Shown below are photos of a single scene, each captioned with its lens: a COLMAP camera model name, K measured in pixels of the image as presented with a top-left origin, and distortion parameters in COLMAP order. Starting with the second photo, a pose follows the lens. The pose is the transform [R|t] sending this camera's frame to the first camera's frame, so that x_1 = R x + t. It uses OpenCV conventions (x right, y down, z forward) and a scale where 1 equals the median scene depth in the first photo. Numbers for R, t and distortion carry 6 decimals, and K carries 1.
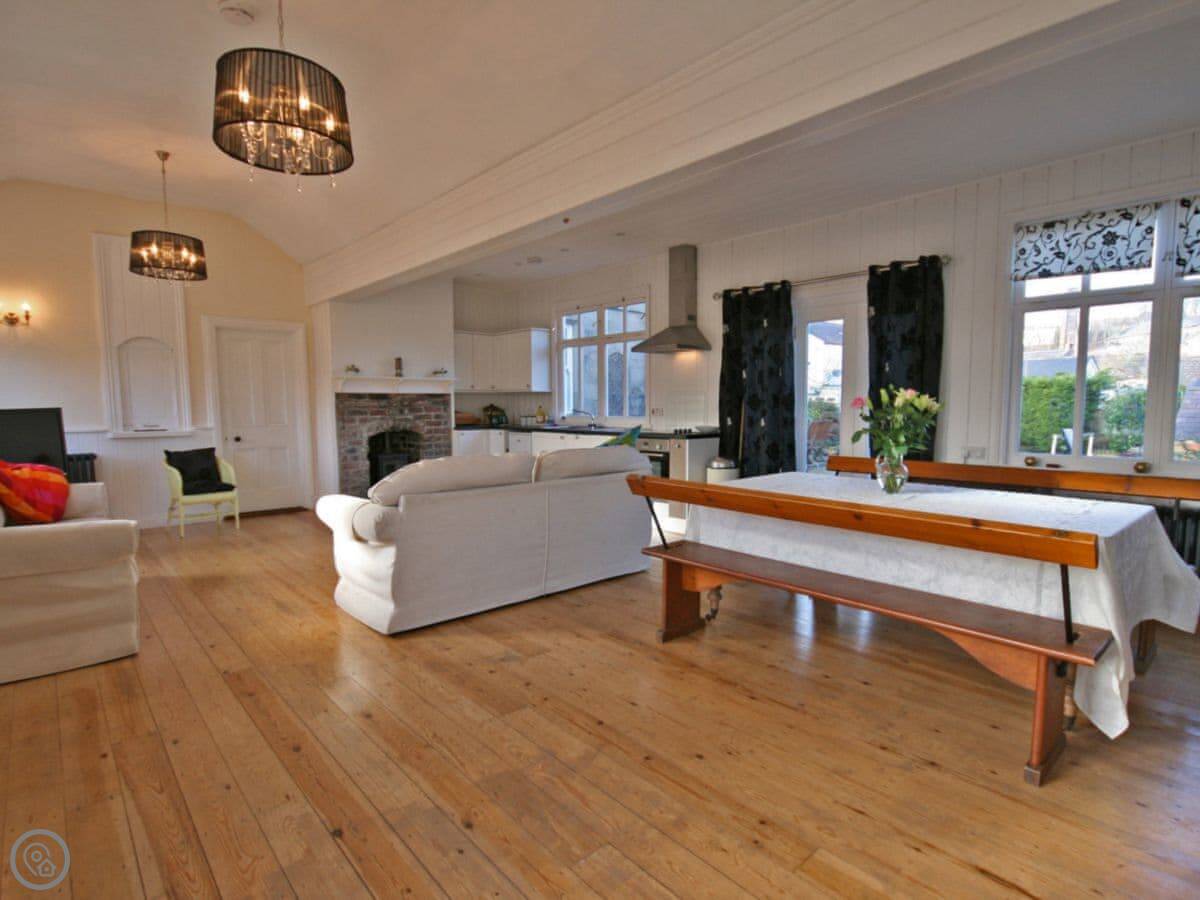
lens RADIAL K [[636.5, 0, 621.6], [0, 636.5, 457.3], [0, 0, 1]] dist [0.002153, -0.000187]
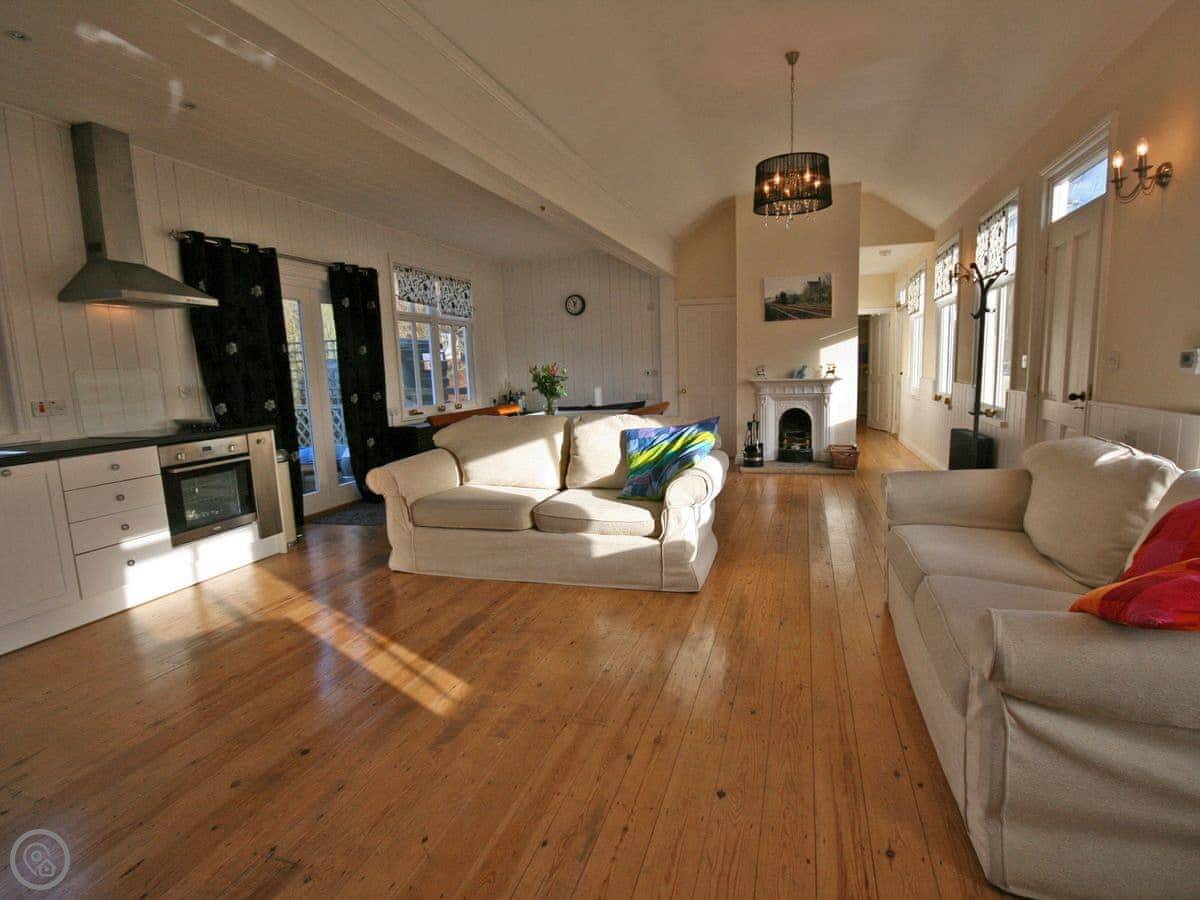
lens RADIAL K [[636.5, 0, 621.6], [0, 636.5, 457.3], [0, 0, 1]] dist [0.002153, -0.000187]
pose [[-0.530677, -0.101468, 0.841479, -0.647630], [0.107179, 0.976805, 0.185378, -0.078169], [-0.840770, 0.188564, -0.507493, 0.868506]]
